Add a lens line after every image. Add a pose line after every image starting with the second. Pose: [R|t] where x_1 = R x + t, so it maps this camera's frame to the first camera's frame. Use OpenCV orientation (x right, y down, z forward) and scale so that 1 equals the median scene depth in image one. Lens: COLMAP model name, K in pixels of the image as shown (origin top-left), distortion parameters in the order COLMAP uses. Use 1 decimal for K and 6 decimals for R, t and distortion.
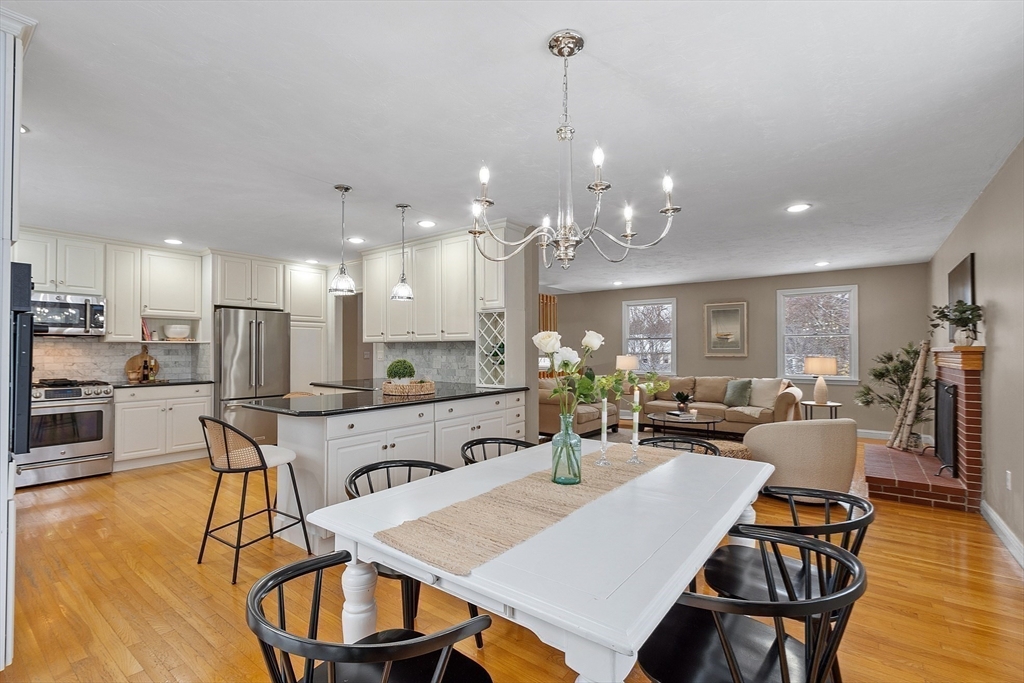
lens RADIAL K [[461.1, 0, 513.5], [0, 461.1, 346.4], [0, 0, 1]] dist [-0.000445, -0.001540]
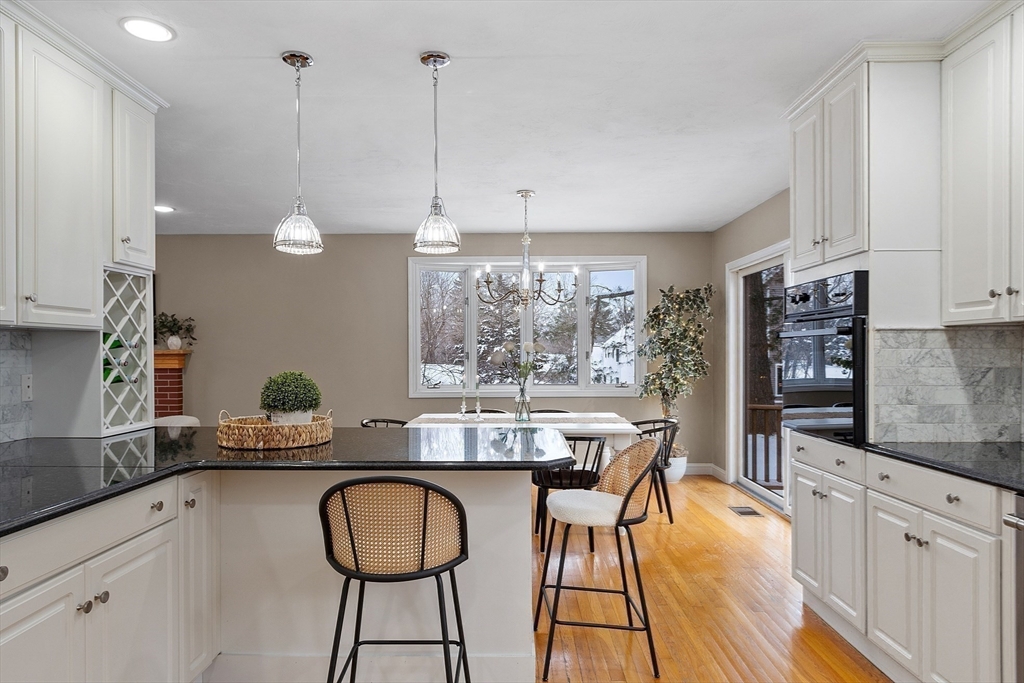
lens RADIAL K [[657.1, 0, 516.0], [0, 657.1, 354.5], [0, 0, 1]] dist [0.008306, 0.004888]
pose [[-0.593791, -0.005054, 0.804604, -0.744986], [-0.005080, 0.999984, 0.002532, 0.006092], [-0.804603, -0.002584, -0.593807, 0.970509]]
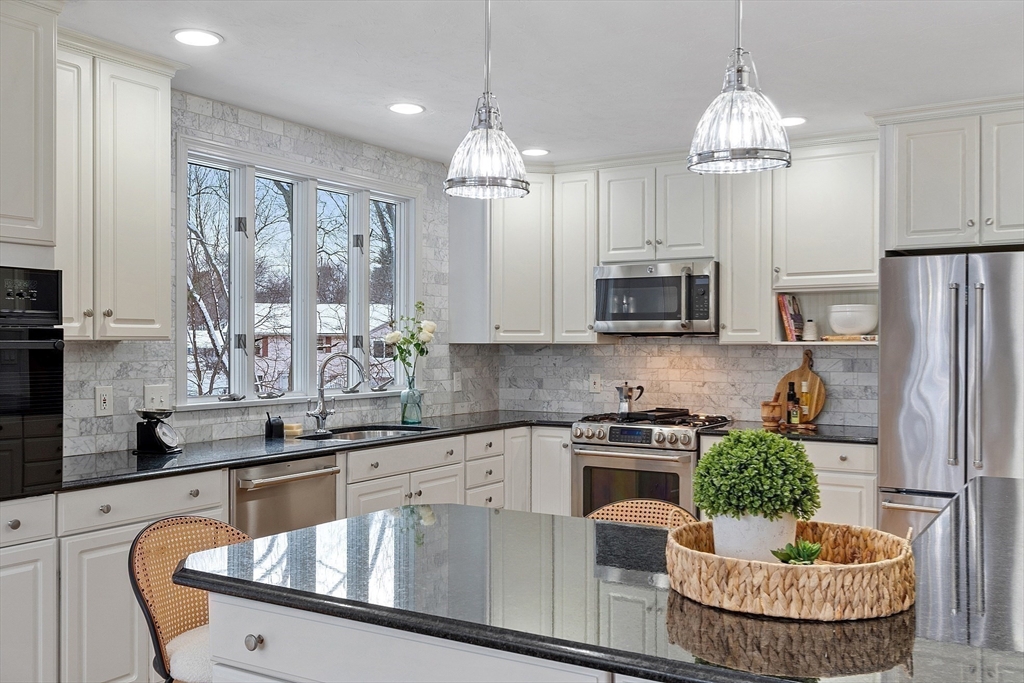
lens RADIAL K [[935.3, 0, 516.7], [0, 935.3, 349.1], [0, 0, 1]] dist [0.013800, 0.000000]
pose [[0.092127, 0.005012, -0.995735, 0.157757], [0.006675, 0.999962, 0.005651, -0.012097], [0.995725, -0.007167, 0.092090, 0.672893]]
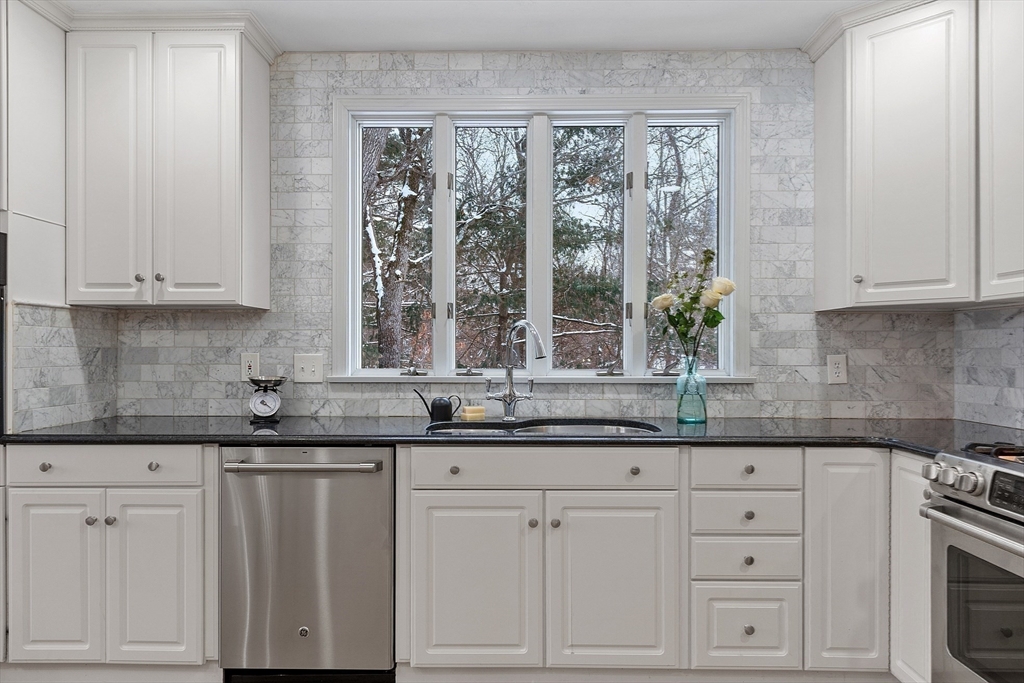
lens RADIAL K [[657.1, 0, 515.5], [0, 657.1, 350.6], [0, 0, 1]] dist [0.008306, 0.004888]
pose [[-0.808308, -0.001804, -0.588757, -0.499257], [0.003104, 0.999968, -0.007325, 0.023684], [0.588751, -0.007749, -0.808277, 1.004359]]
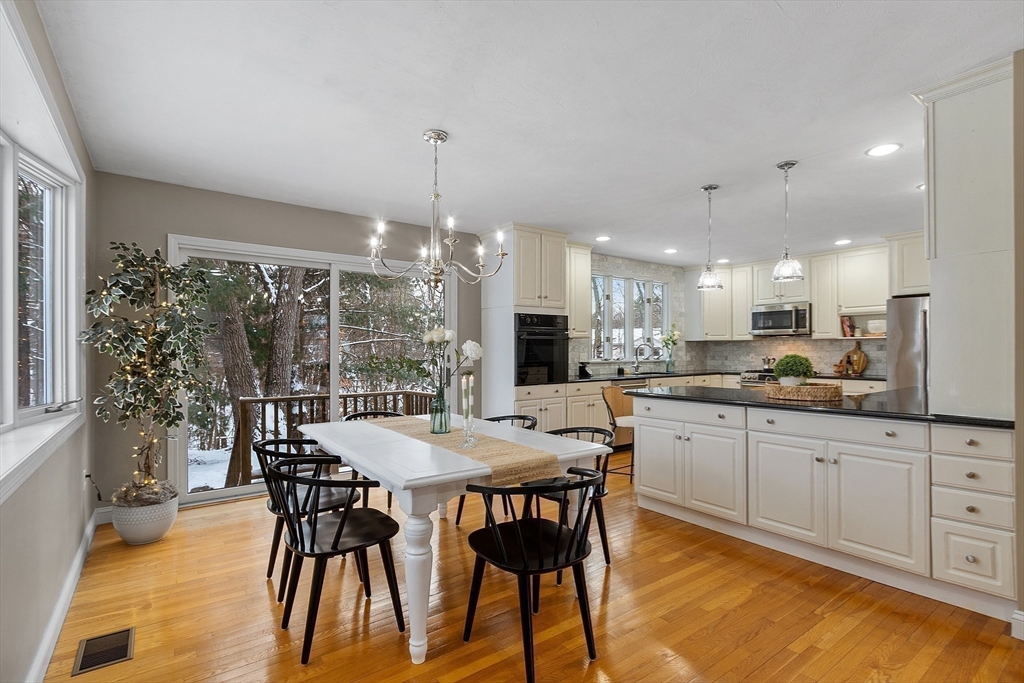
lens RADIAL K [[493.7, 0, 510.9], [0, 493.7, 348.6], [0, 0, 1]] dist [0.003450, -0.000111]
pose [[-0.288696, -0.004127, -0.957412, 0.578355], [0.010804, 0.999913, -0.007568, 0.016136], [0.957360, -0.012529, -0.288626, 0.621782]]
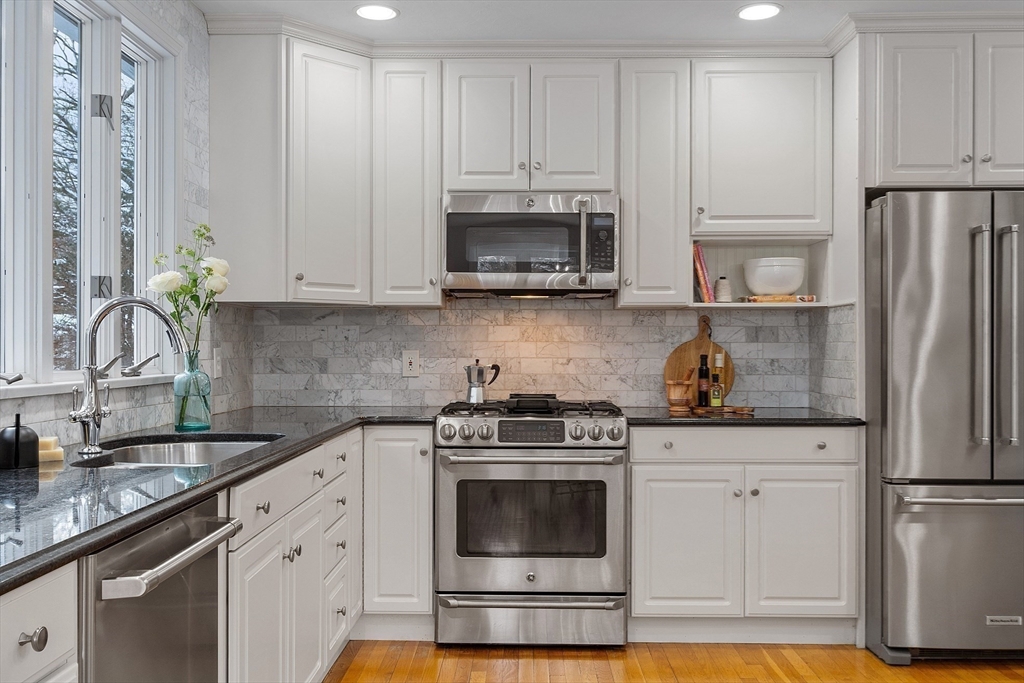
lens RADIAL K [[935.3, 0, 510.6], [0, 935.3, 346.4], [0, 0, 1]] dist [0.013800, 0.000000]
pose [[0.588427, -0.000095, -0.808551, -0.287818], [0.005756, 0.999975, 0.004072, 0.021088], [0.808530, -0.007050, 0.588413, 0.448084]]
